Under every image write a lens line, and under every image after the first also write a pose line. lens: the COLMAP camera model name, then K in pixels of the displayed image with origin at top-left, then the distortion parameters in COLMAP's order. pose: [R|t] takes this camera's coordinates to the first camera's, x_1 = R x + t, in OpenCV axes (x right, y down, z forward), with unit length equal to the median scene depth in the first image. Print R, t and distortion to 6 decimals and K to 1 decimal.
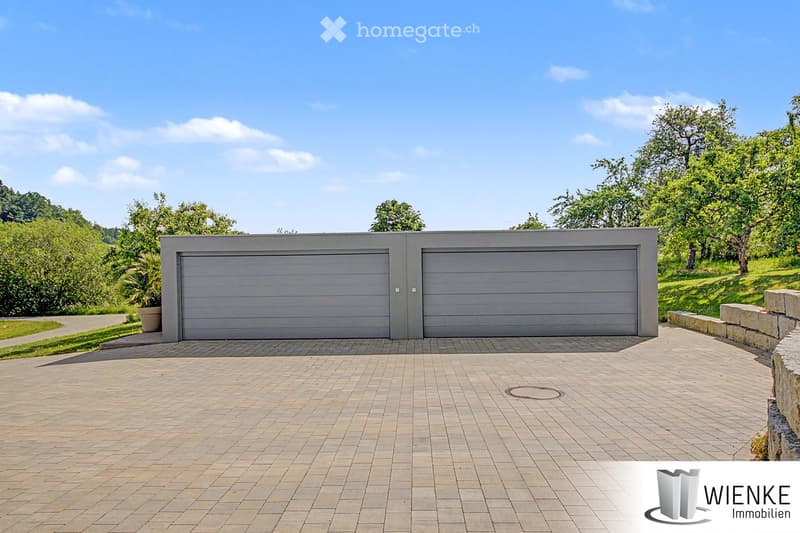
lens RADIAL K [[487.5, 0, 402.2], [0, 487.5, 266.2], [0, 0, 1]] dist [-0.002149, 0.001547]
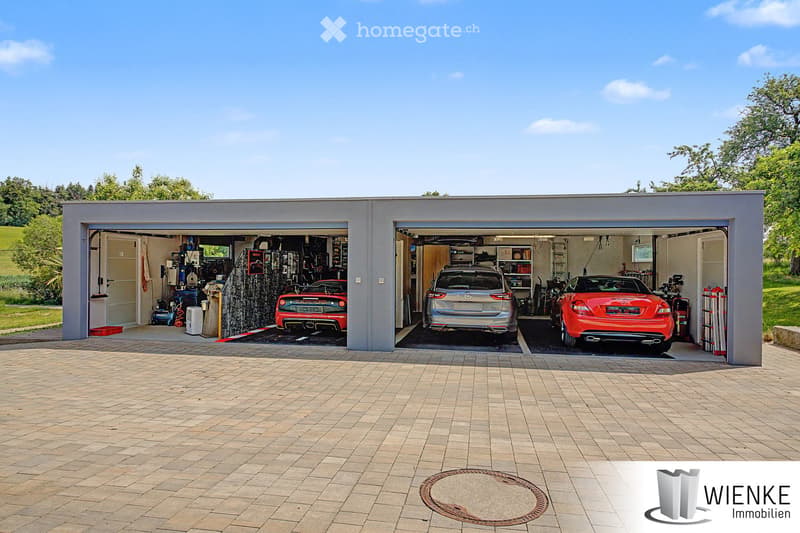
lens RADIAL K [[487.5, 0, 395.6], [0, 487.5, 264.2], [0, 0, 1]] dist [-0.002149, 0.001547]
pose [[0.989682, 0.024237, -0.141218, 0.046172], [-0.025411, 0.999656, -0.006521, 0.009399], [0.141011, 0.010042, 0.989957, 0.099395]]
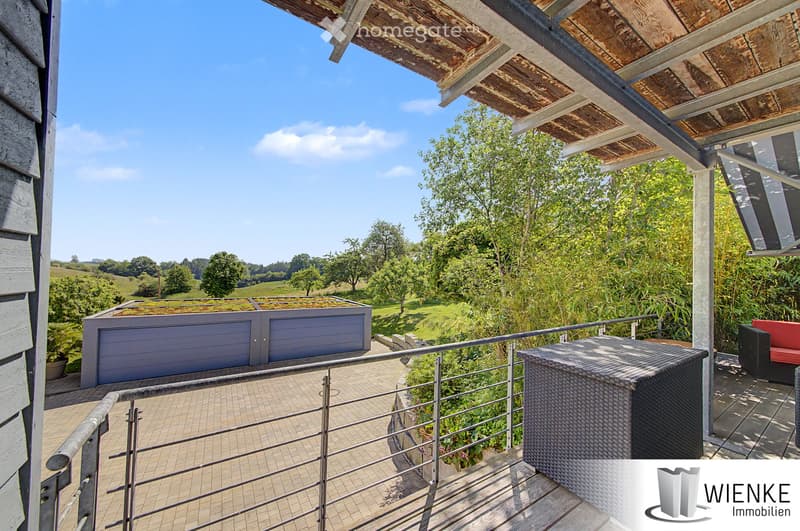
lens RADIAL K [[285.3, 0, 401.0], [0, 285.3, 269.5], [0, 0, 1]] dist [0.003063, -0.000024]
pose [[0.832264, 0.045540, 0.552506, -0.055304], [-0.030378, 0.998869, -0.036571, -0.069399], [-0.553547, 0.013652, 0.832706, -0.099399]]
